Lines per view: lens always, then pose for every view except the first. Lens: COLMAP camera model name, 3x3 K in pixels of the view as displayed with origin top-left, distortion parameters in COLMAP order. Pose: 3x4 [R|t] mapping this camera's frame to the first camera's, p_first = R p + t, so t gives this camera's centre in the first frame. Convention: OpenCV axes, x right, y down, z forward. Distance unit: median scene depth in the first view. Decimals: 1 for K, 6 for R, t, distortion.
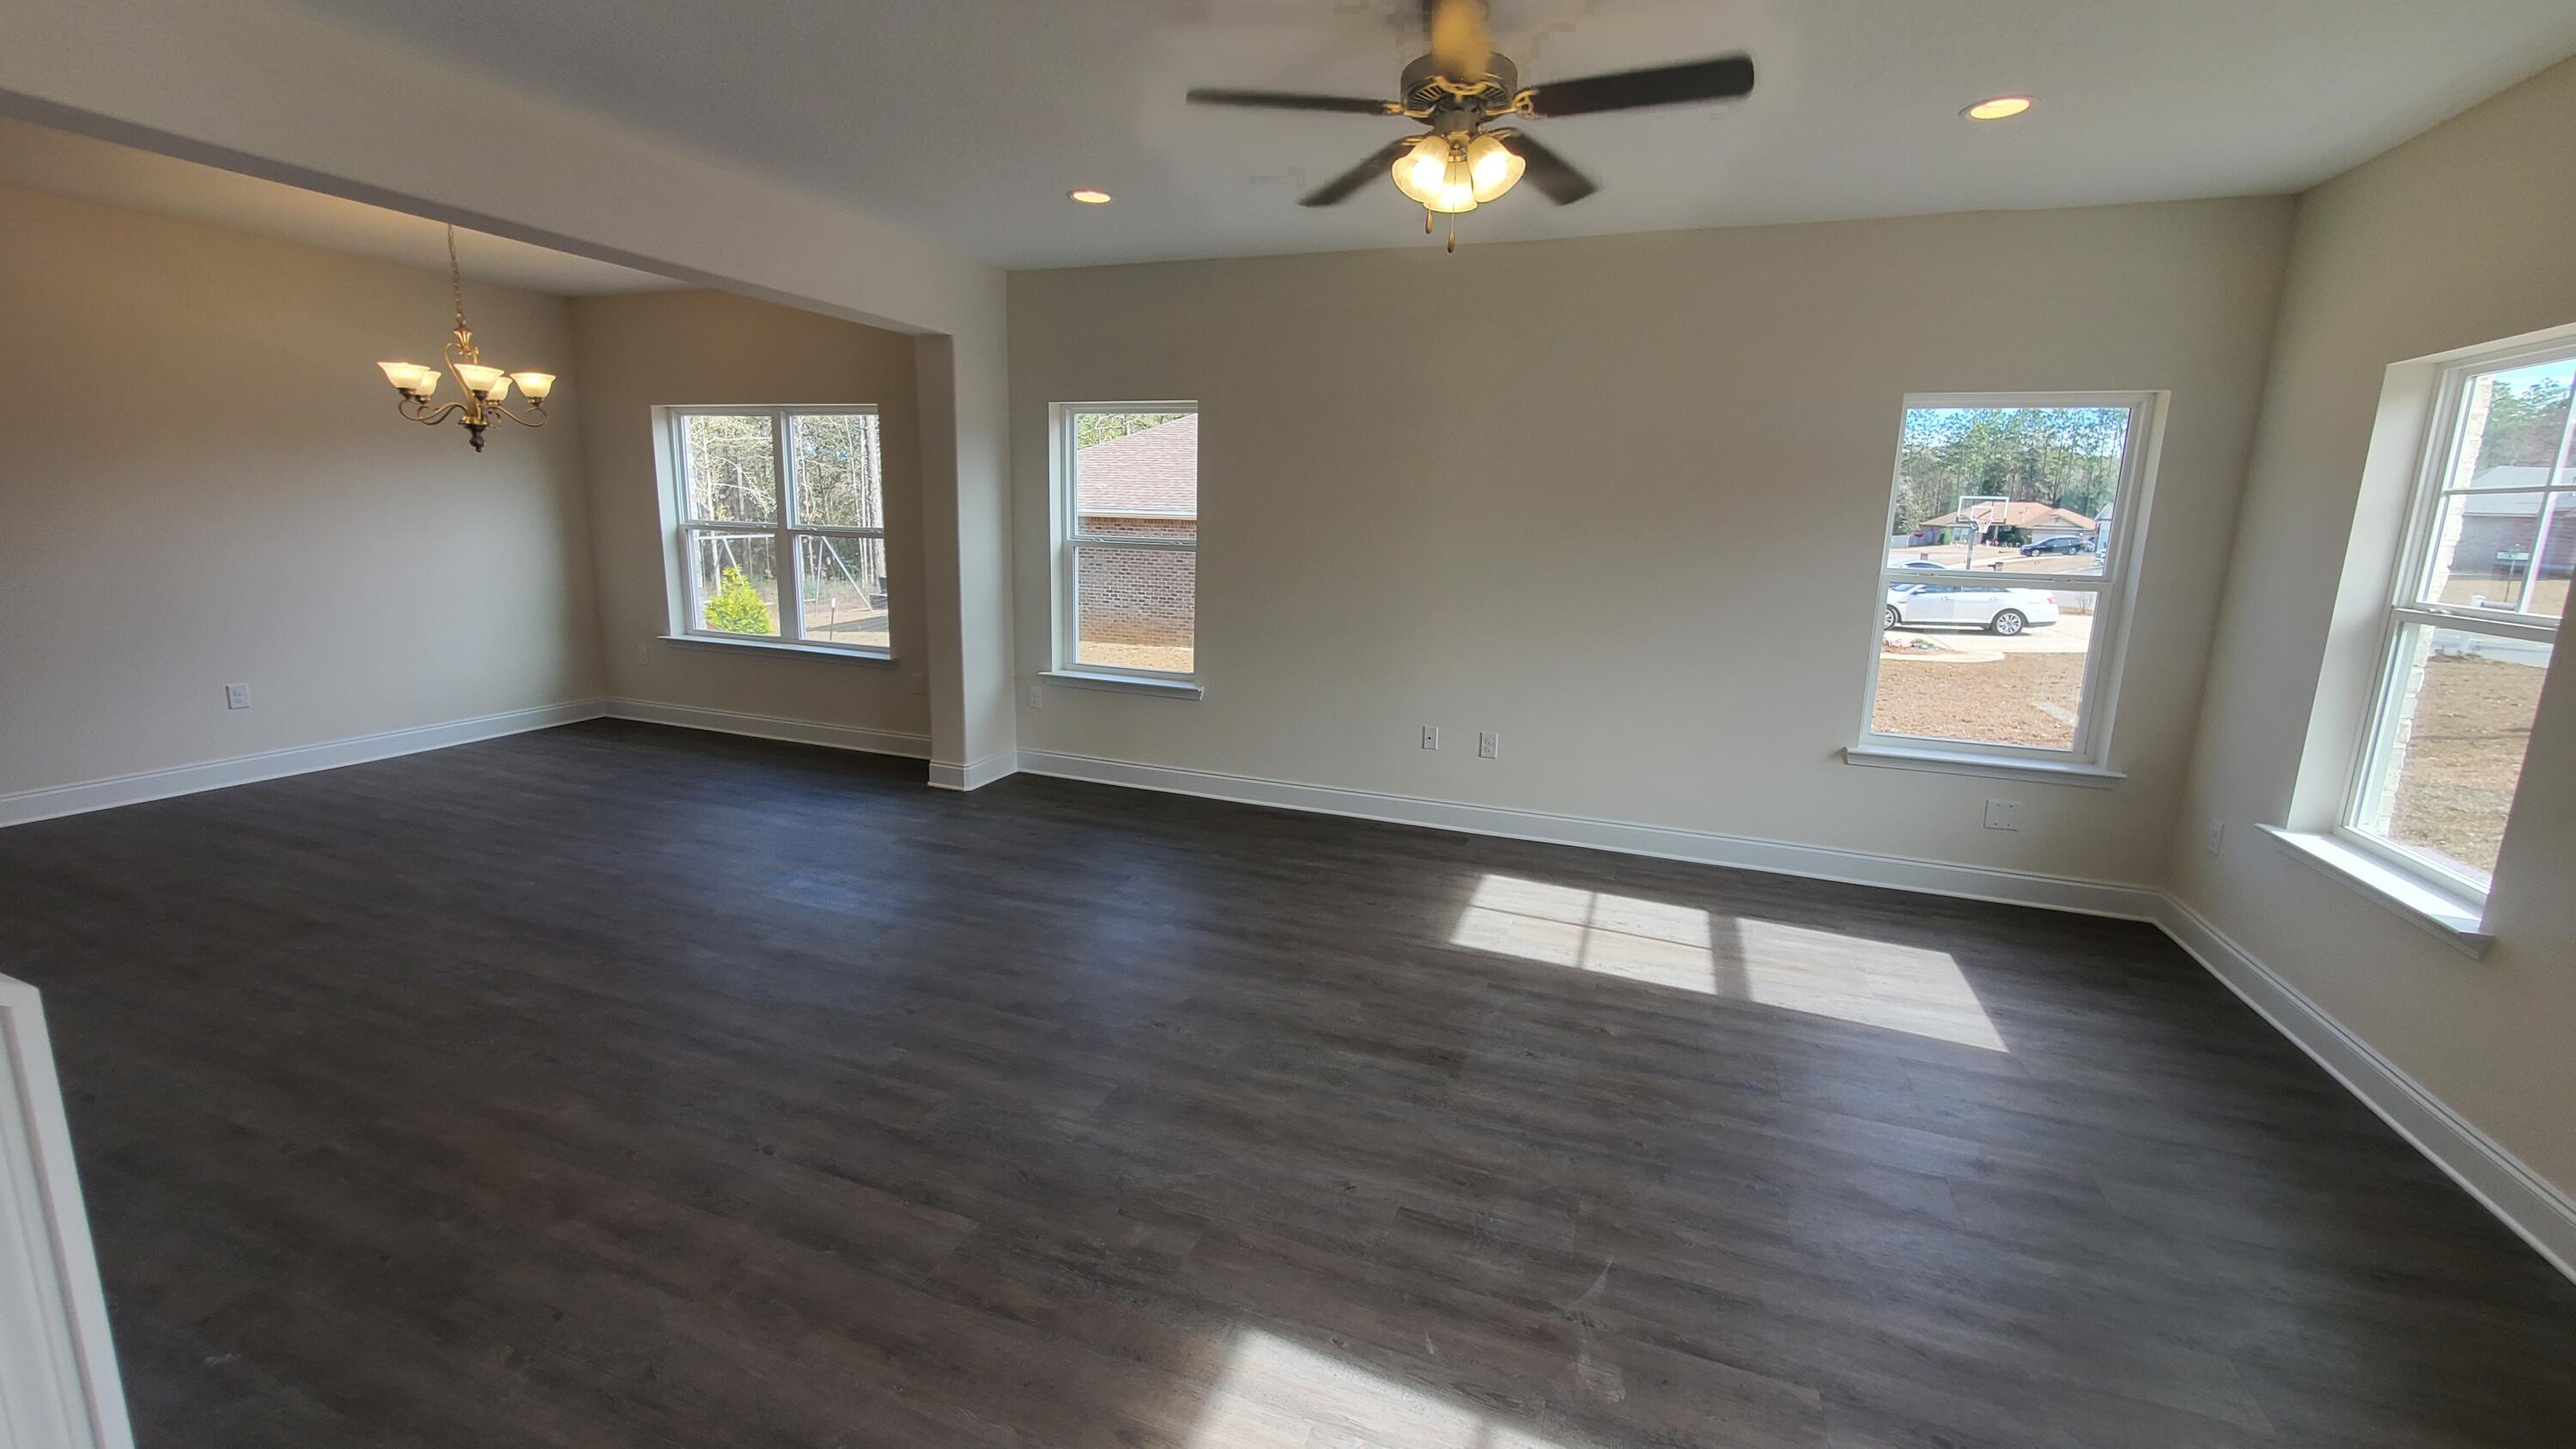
lens RADIAL K [[1015.3, 0, 1288.0], [0, 1015.3, 724.5], [0, 0, 1]] dist [0.000629, -0.003209]
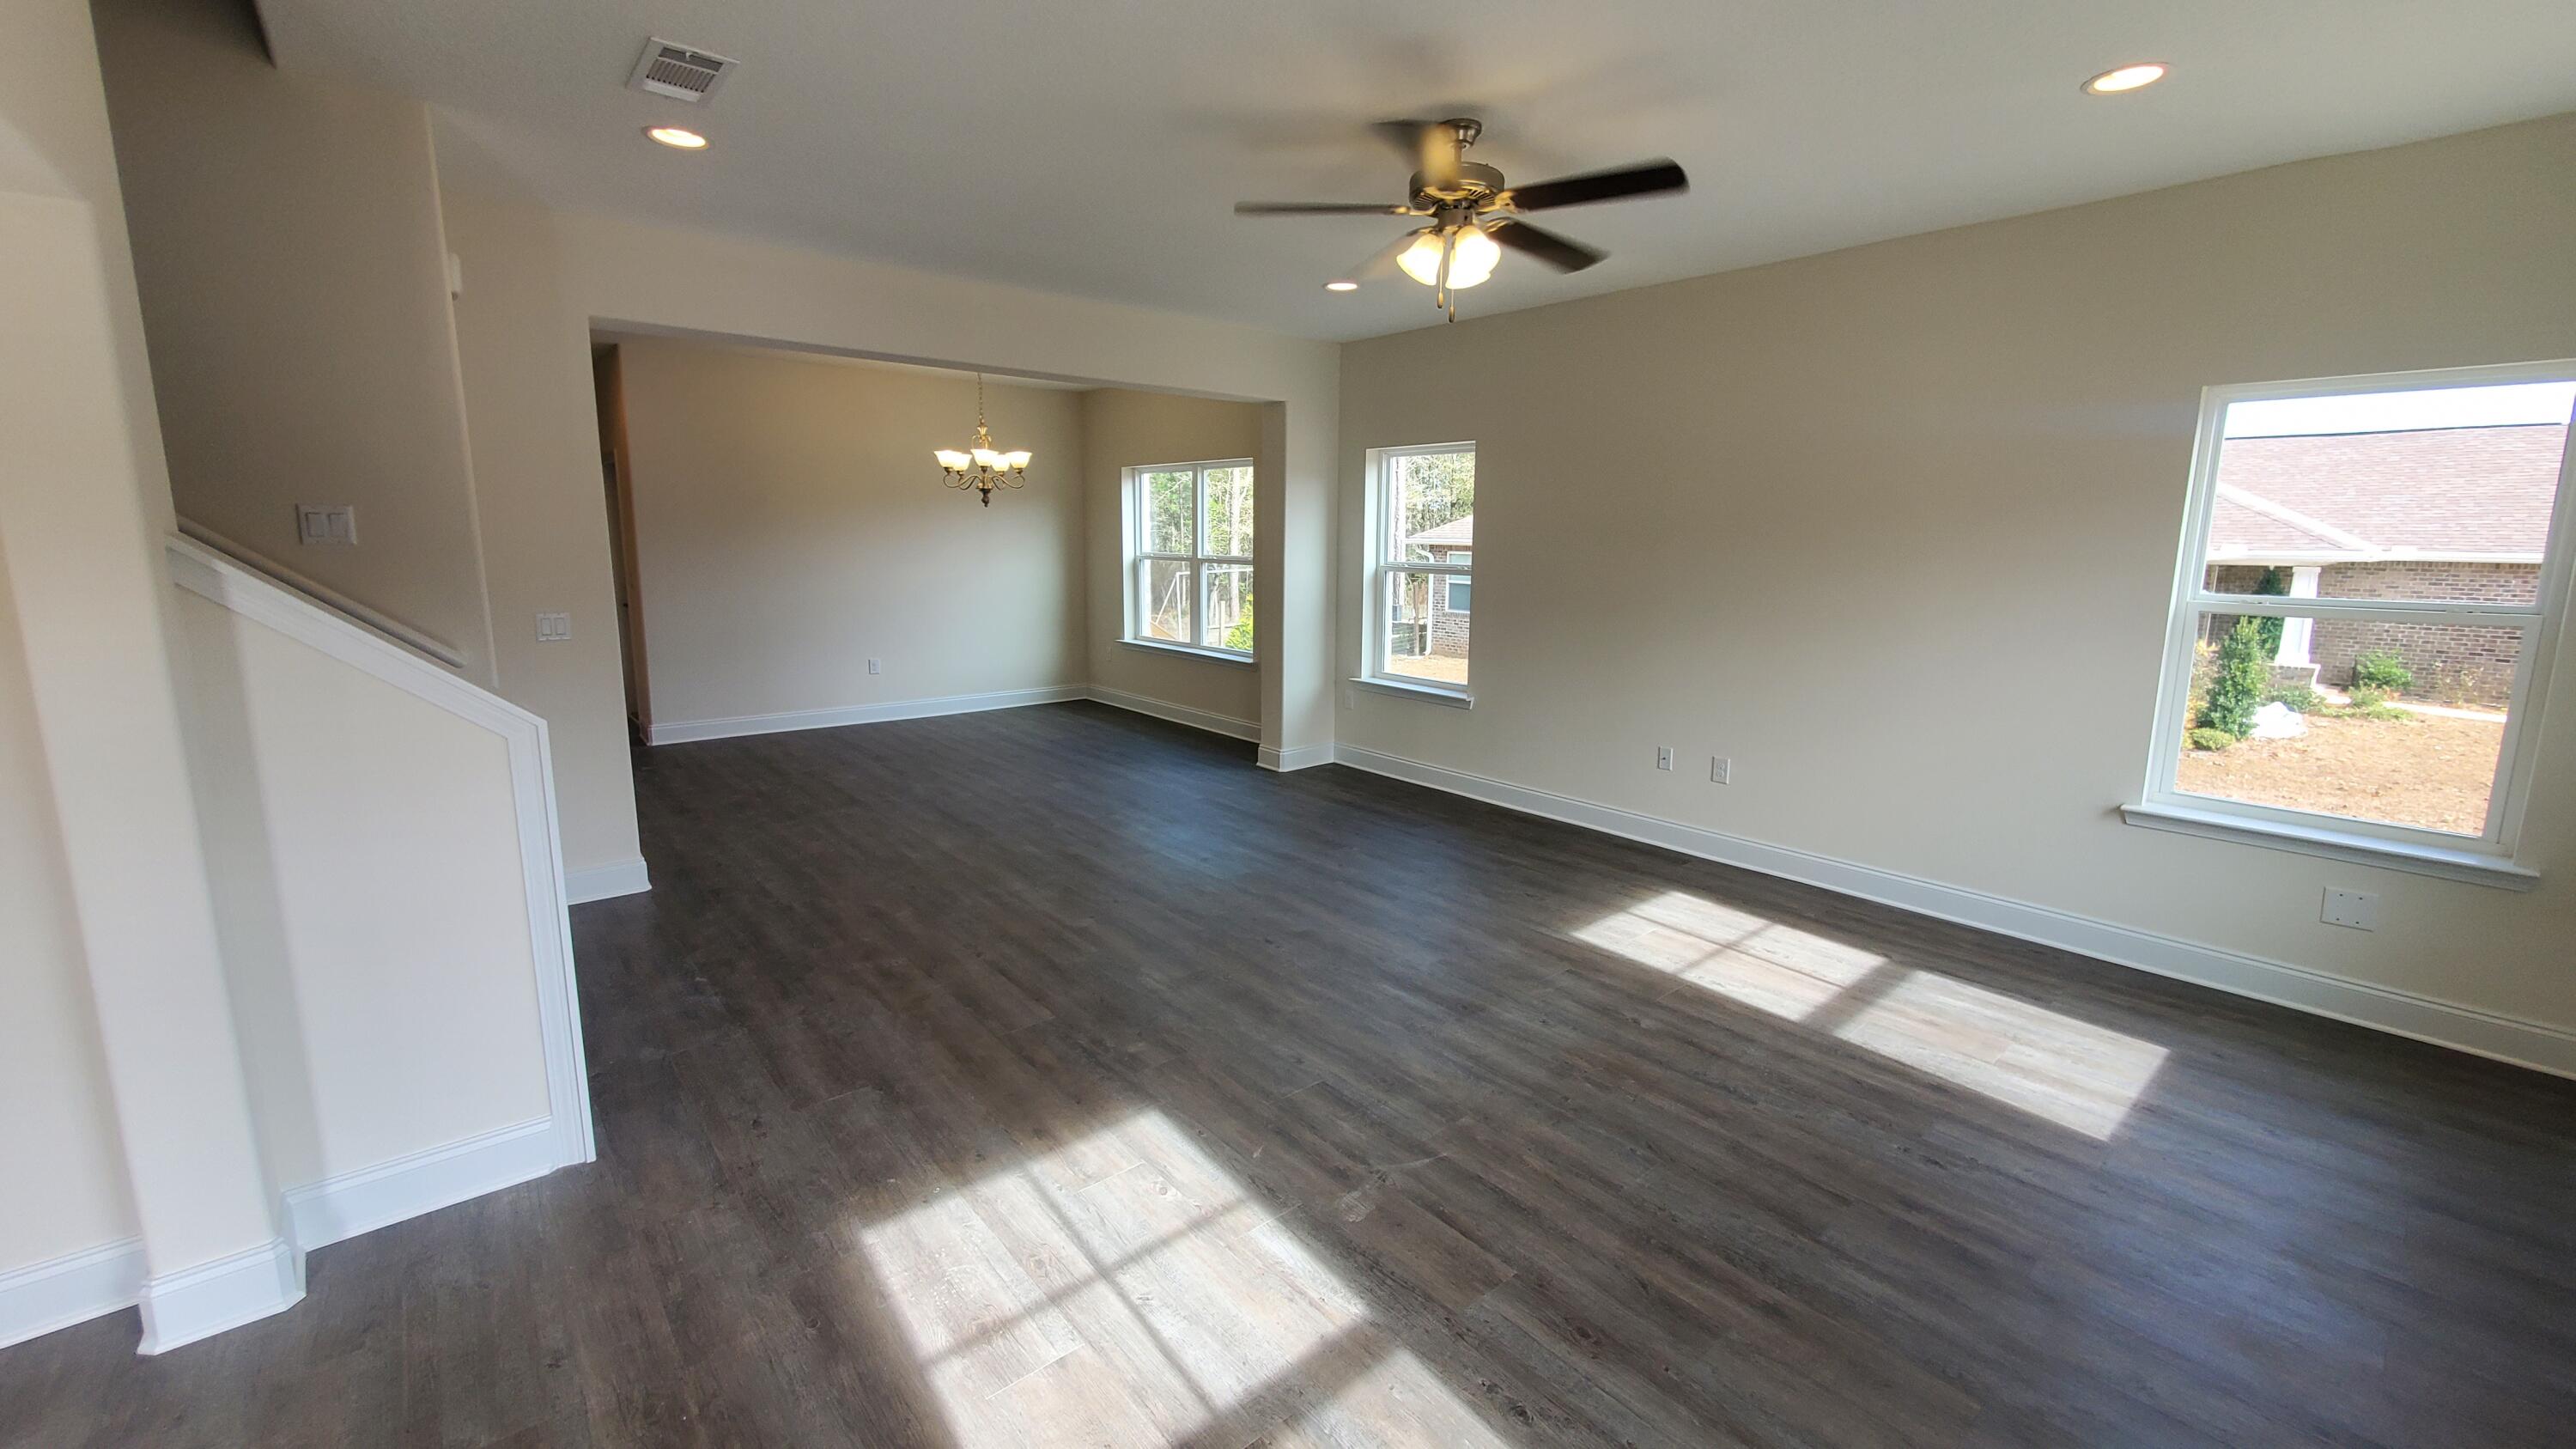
lens RADIAL K [[1015.3, 0, 1288.0], [0, 1015.3, 724.5], [0, 0, 1]] dist [0.000629, -0.003209]
pose [[0.873933, 0.071860, -0.480705, 0.373192], [-0.086891, 0.996177, -0.009051, 0.027312], [0.478217, 0.049679, 0.876836, -0.088018]]
